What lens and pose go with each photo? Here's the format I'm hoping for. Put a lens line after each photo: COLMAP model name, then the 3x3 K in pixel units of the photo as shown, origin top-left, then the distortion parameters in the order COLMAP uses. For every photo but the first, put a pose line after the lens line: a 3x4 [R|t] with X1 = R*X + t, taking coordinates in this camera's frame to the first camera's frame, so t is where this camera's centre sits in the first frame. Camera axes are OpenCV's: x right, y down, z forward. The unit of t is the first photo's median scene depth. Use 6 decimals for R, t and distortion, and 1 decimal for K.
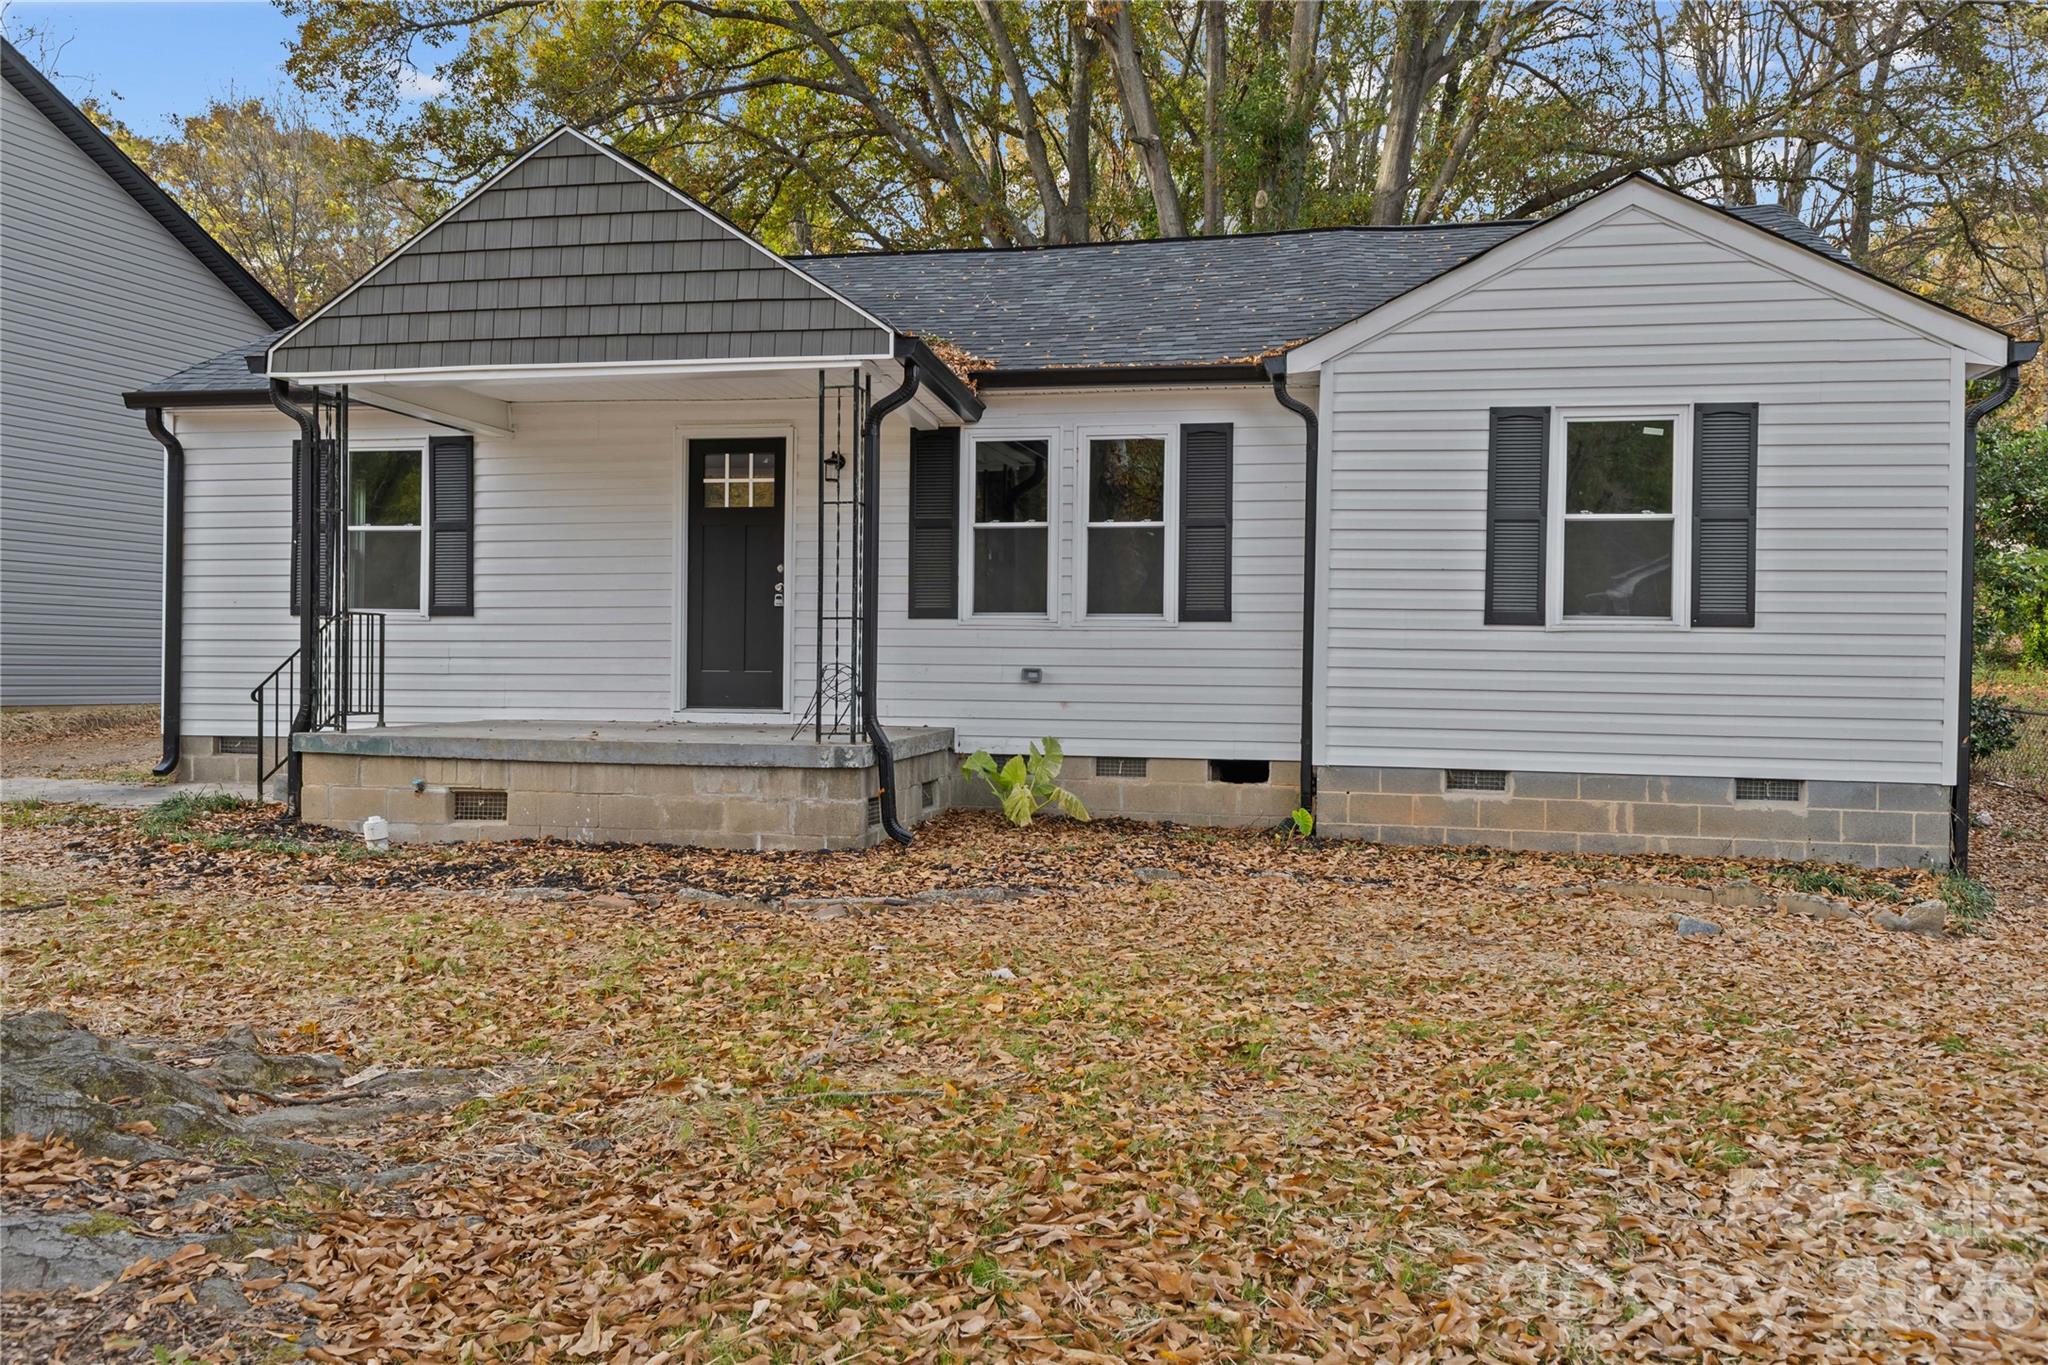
lens RADIAL K [[1630.9, 0, 1023.6], [0, 1630.9, 677.6], [0, 0, 1]] dist [0.010341, -0.005196]
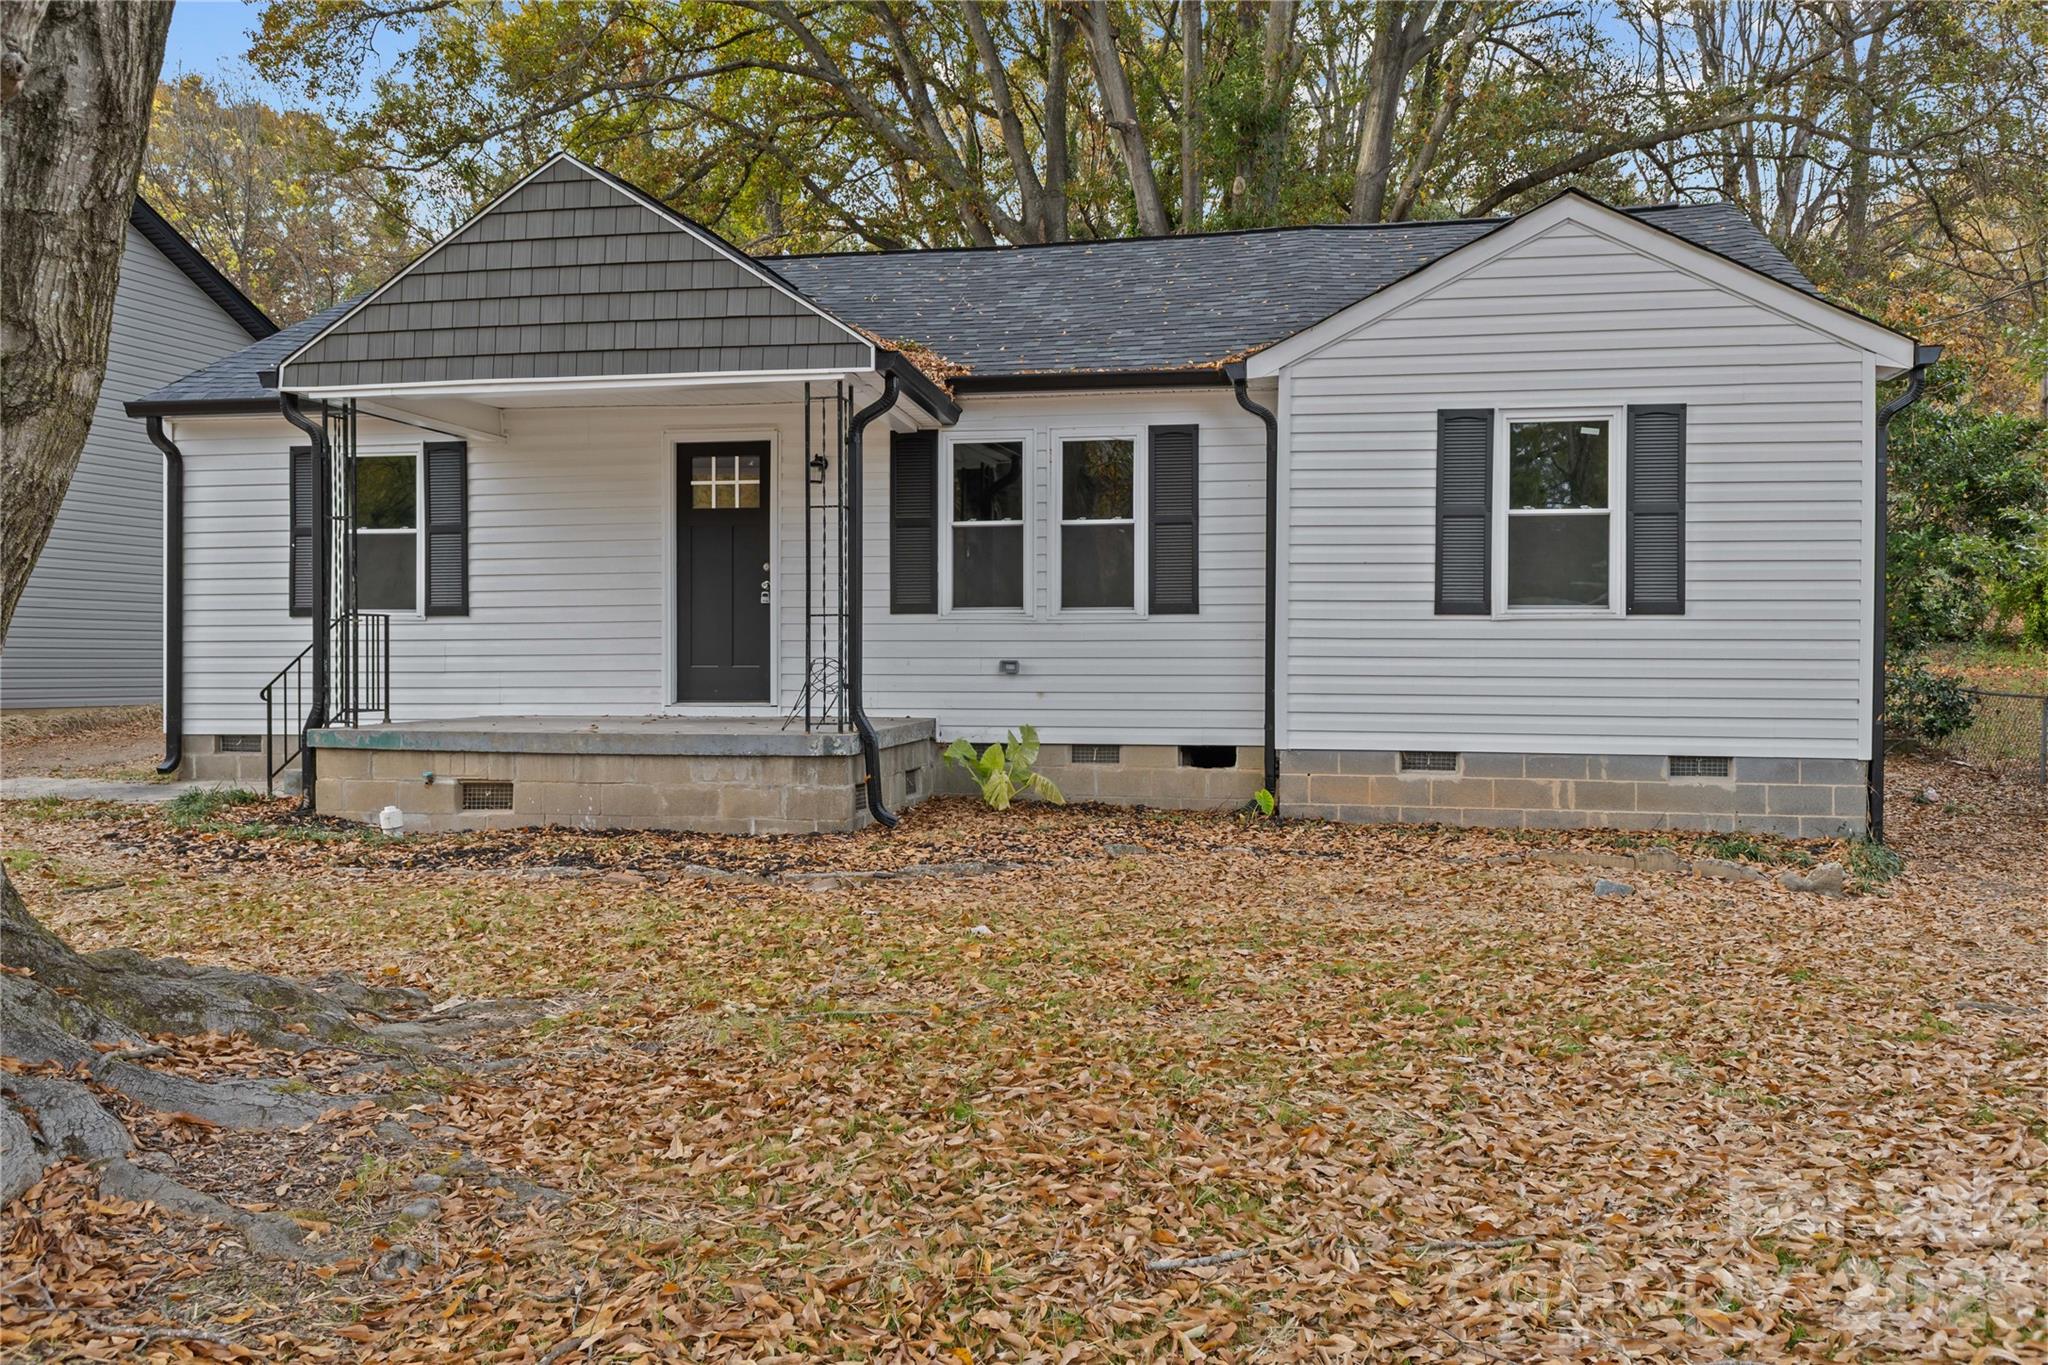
lens RADIAL K [[1736.1, 0, 1032.6], [0, 1736.1, 674.7], [0, 0, 1]] dist [0.006359, -0.004072]
pose [[0.999846, -0.010970, 0.013698, 0.005170], [0.010940, 0.999938, 0.002256, 0.001281], [-0.013722, -0.002106, 0.999904, -0.125048]]
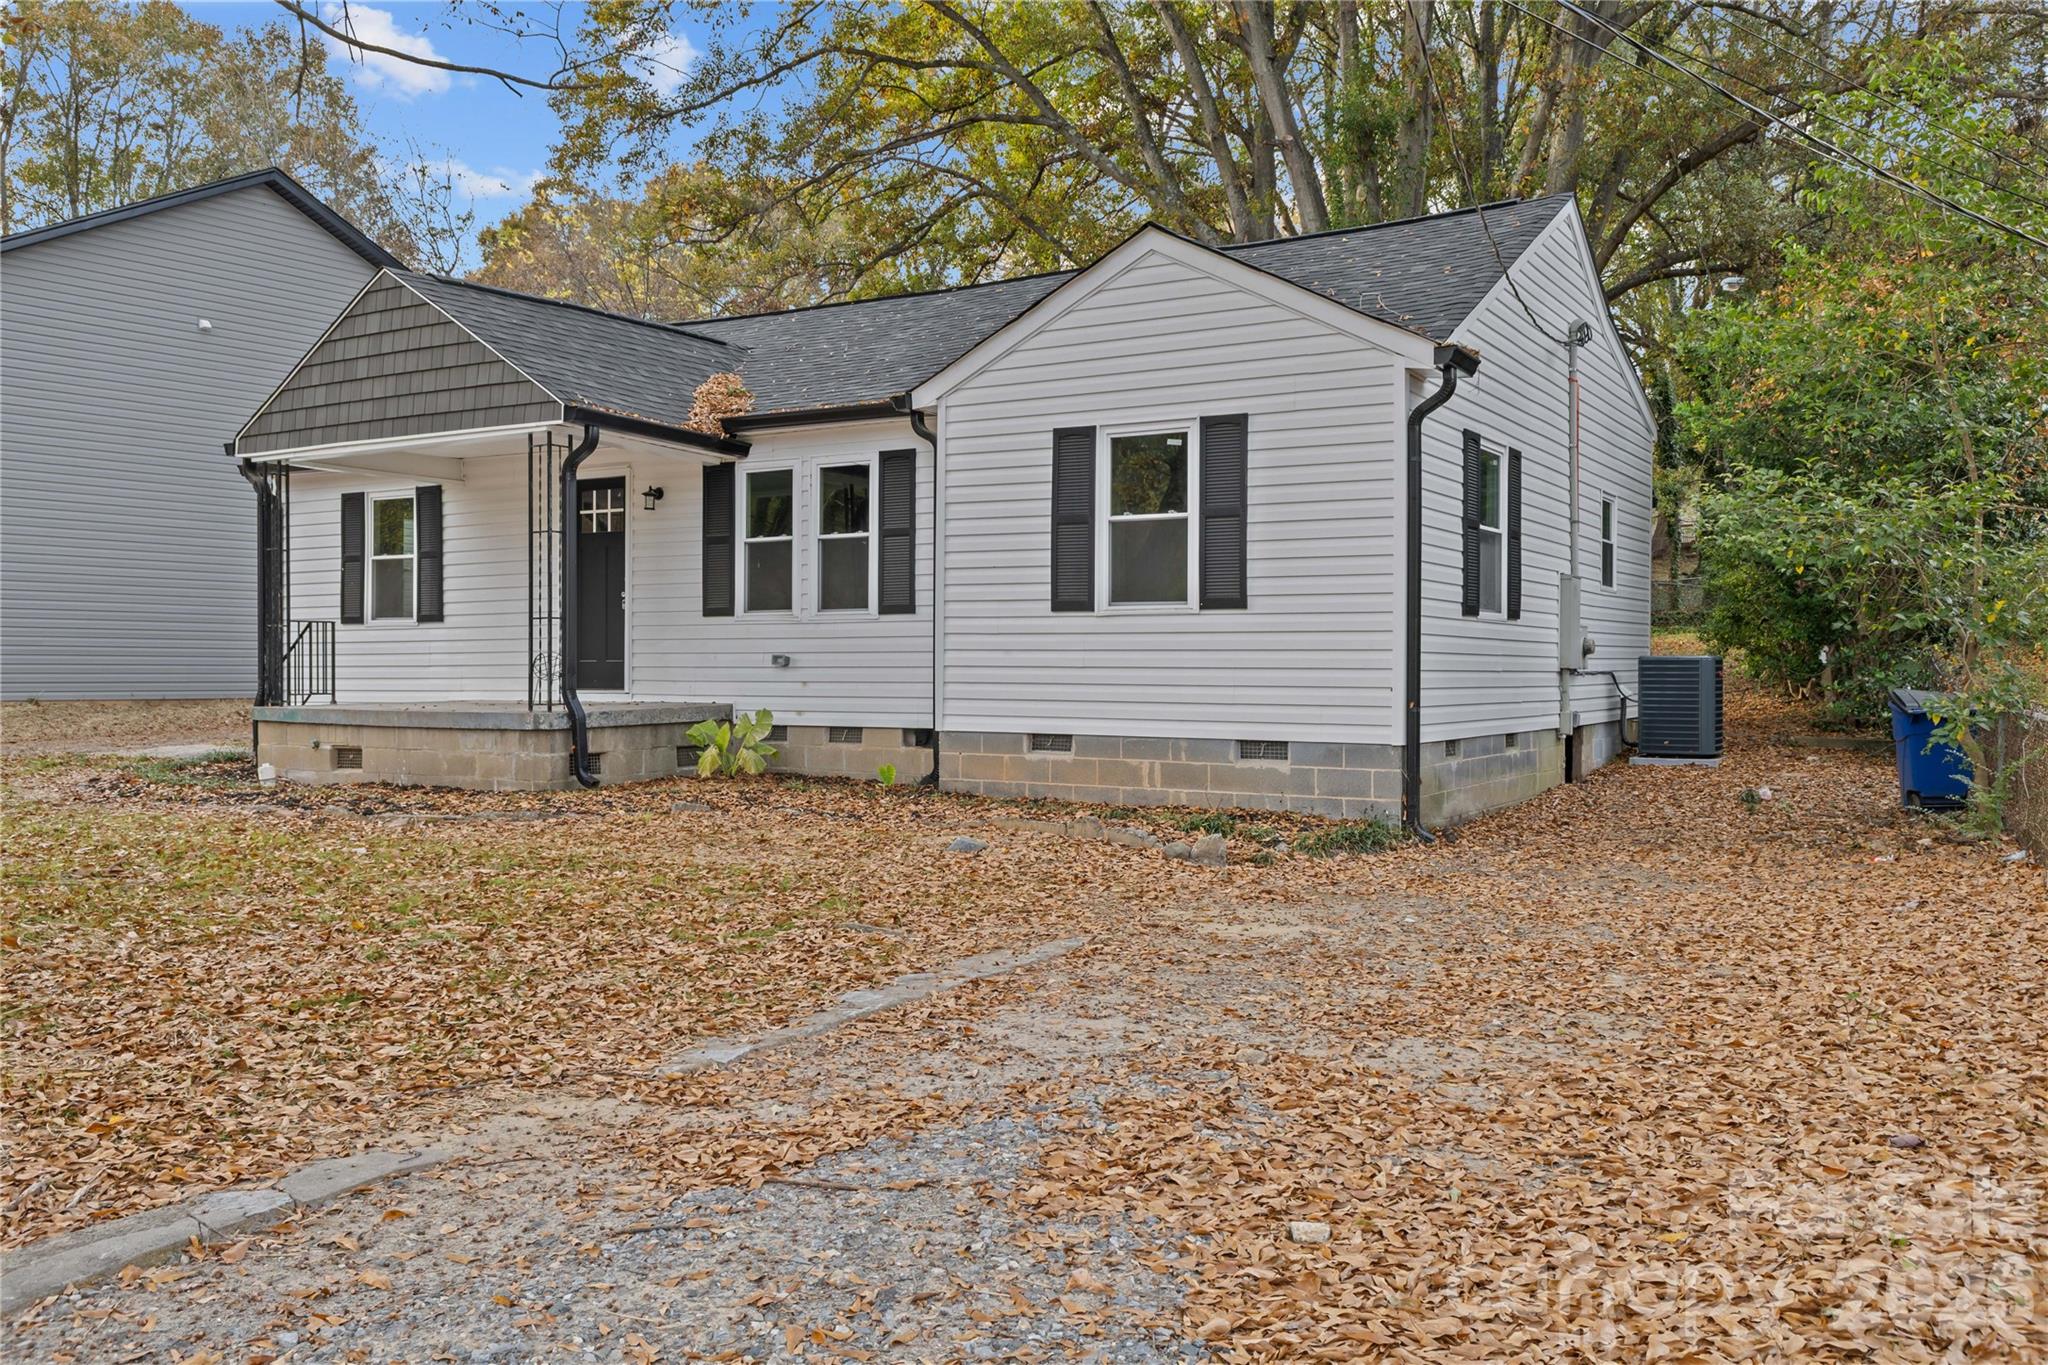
lens RADIAL K [[1736.1, 0, 1017.0], [0, 1736.1, 679.8], [0, 0, 1]] dist [0.006359, -0.004072]
pose [[0.942050, -0.009754, -0.335331, 0.682193], [0.009863, 0.999950, -0.001380, 0.018680], [0.335328, -0.002007, 0.942099, -0.198816]]
